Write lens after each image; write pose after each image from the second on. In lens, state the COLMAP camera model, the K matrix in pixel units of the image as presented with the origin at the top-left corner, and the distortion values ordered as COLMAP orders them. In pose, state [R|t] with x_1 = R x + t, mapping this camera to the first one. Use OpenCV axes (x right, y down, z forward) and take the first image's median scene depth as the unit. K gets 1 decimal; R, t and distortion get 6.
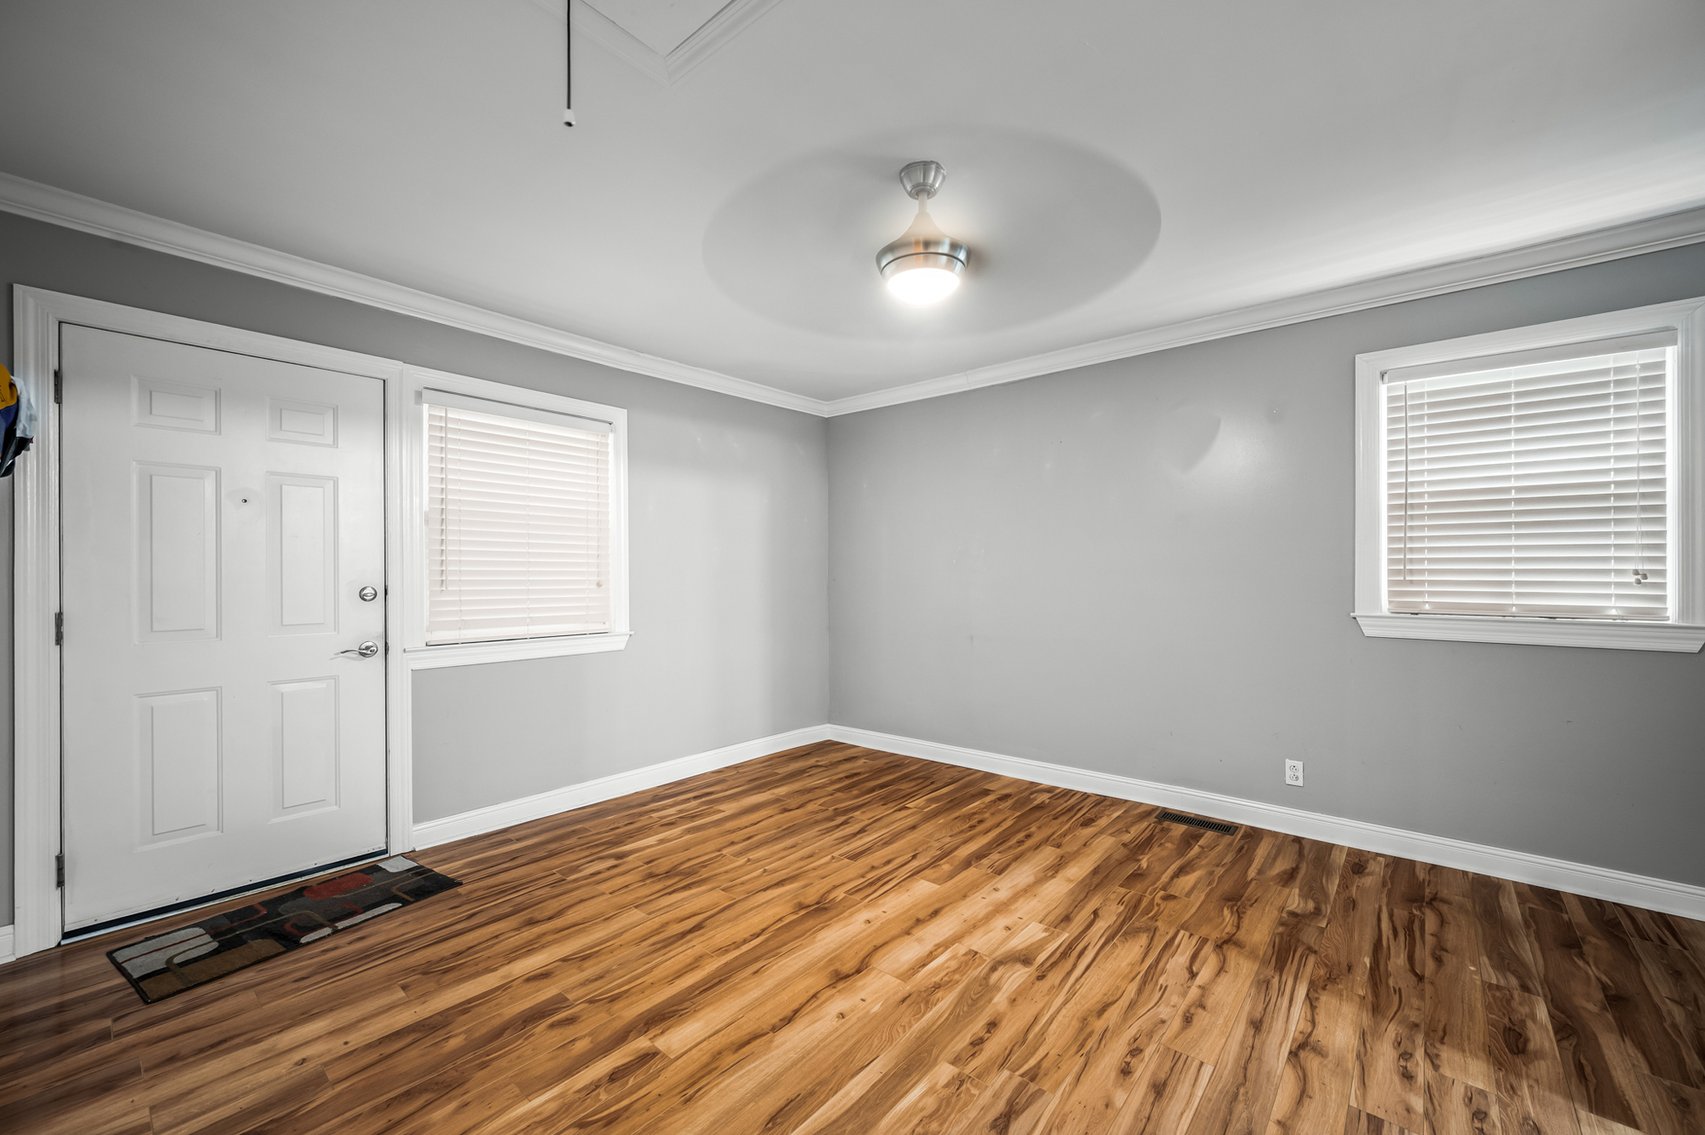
lens RADIAL K [[676.8, 0, 851.6], [0, 676.8, 572.1], [0, 0, 1]] dist [-0.002355, 0.000078]
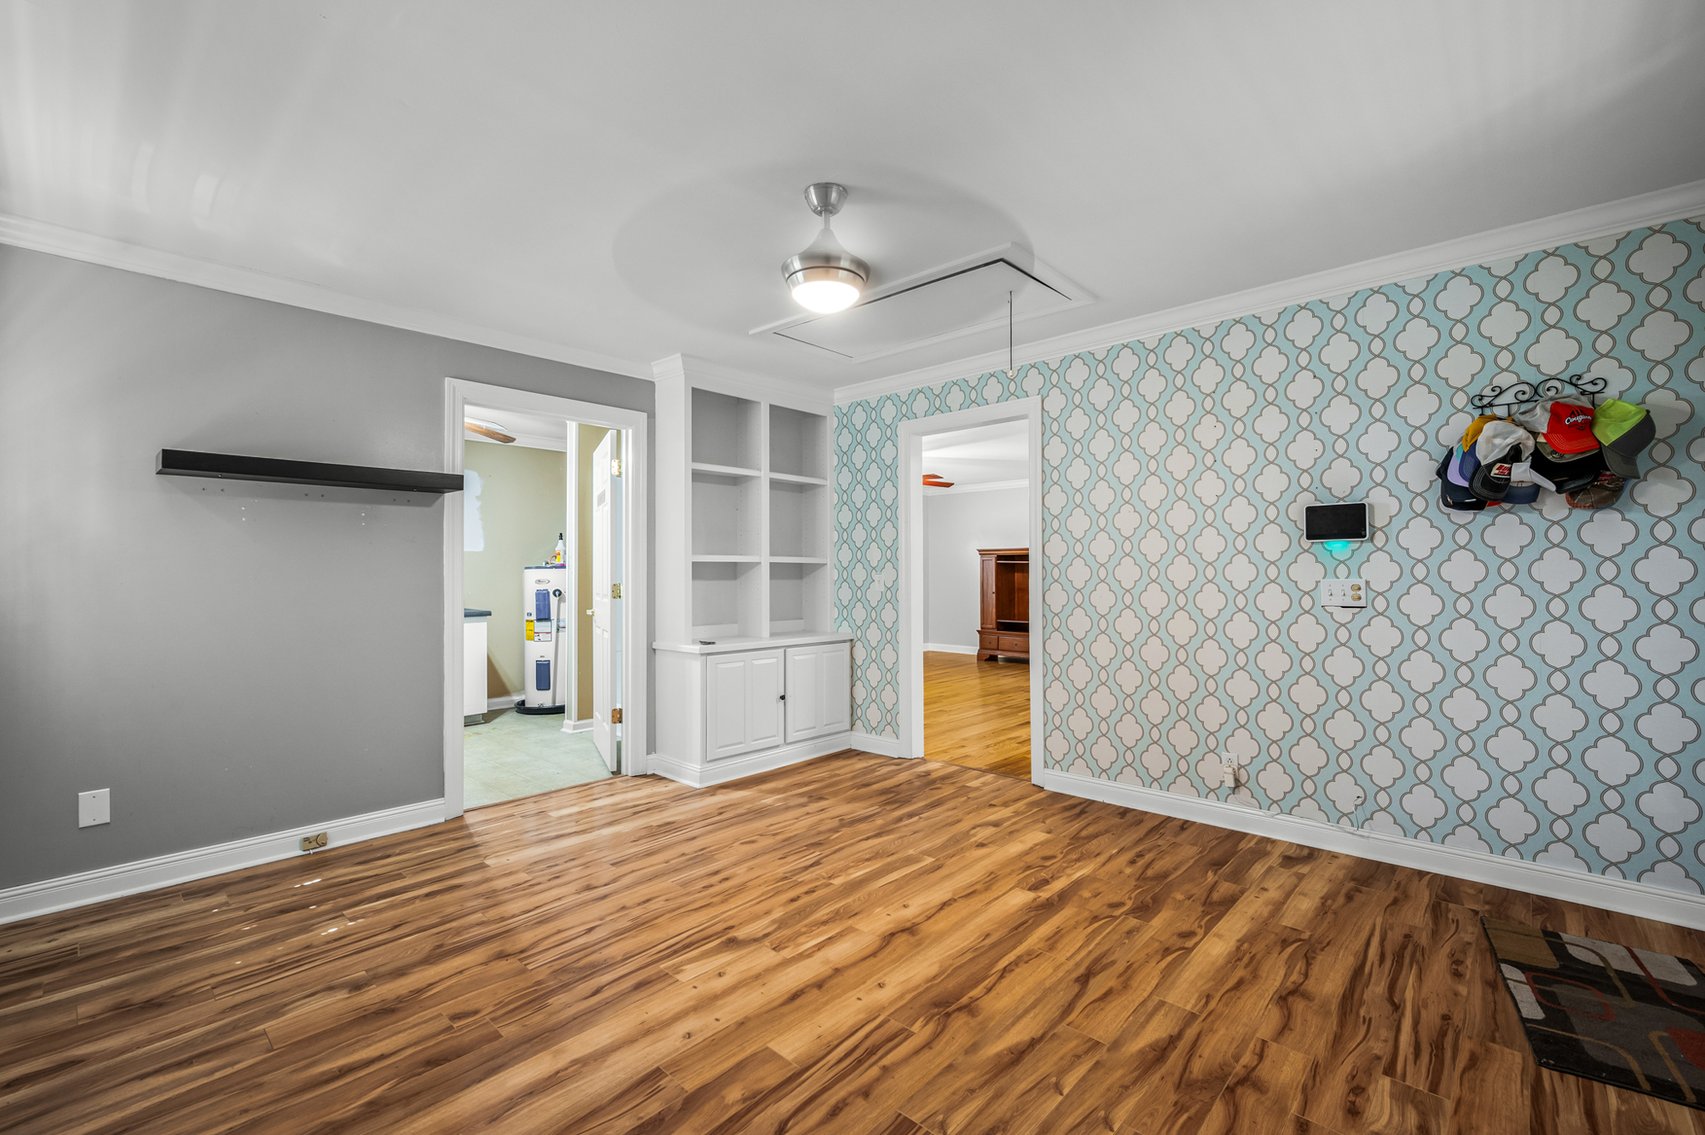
lens RADIAL K [[725.5, 0, 853.8], [0, 725.5, 568.7], [0, 0, 1]] dist [0.000566, -0.000854]
pose [[-0.999027, 0.008850, 0.043216, 0.015379], [0.008604, 0.999946, -0.005882, 0.011459], [-0.043266, -0.005504, -0.999048, 2.013748]]
